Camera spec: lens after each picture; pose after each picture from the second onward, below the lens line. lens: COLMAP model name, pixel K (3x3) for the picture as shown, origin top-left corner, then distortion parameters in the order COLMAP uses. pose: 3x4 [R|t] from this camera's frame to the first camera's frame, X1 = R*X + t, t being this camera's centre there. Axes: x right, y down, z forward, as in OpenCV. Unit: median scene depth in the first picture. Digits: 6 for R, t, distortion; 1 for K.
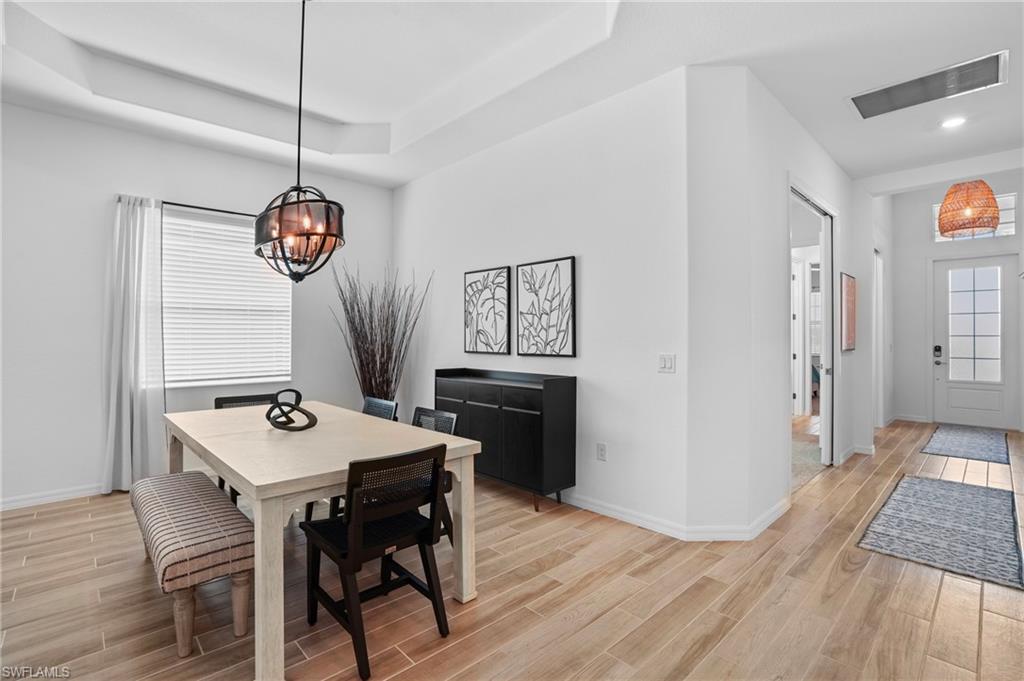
lens RADIAL K [[477.5, 0, 510.9], [0, 477.5, 334.1], [0, 0, 1]] dist [-0.040551, 0.006717]
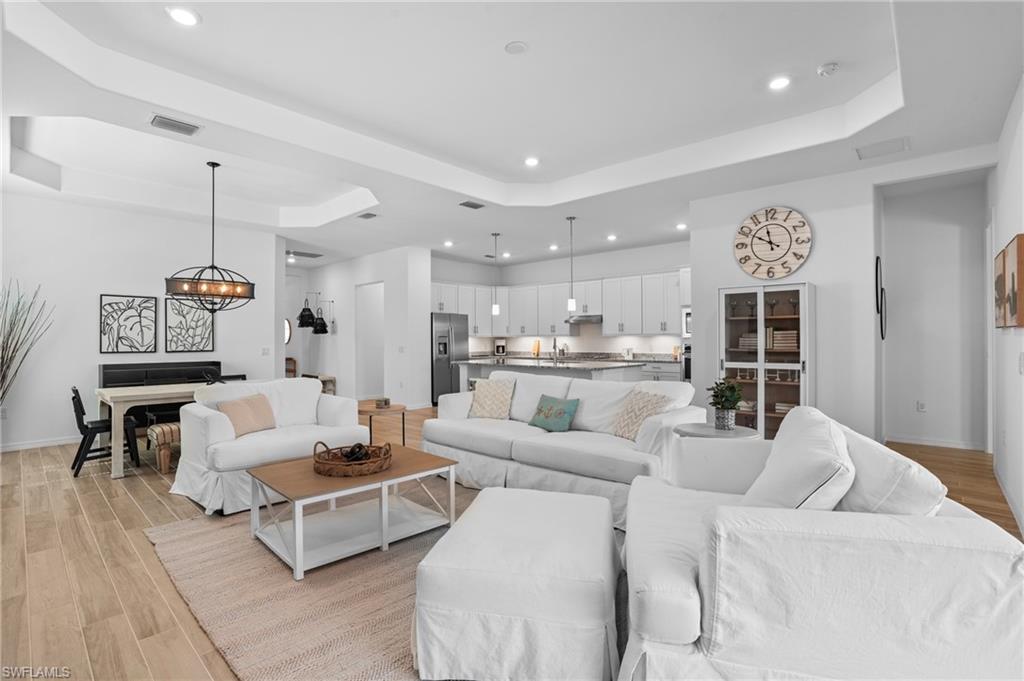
lens RADIAL K [[477.5, 0, 518.5], [0, 477.5, 339.5], [0, 0, 1]] dist [-0.040551, 0.006717]
pose [[-0.085516, 0.000847, 0.996336, -1.673648], [-0.000198, 1.000000, -0.000867, 0.000893], [-0.996337, -0.000272, -0.085516, -0.084400]]
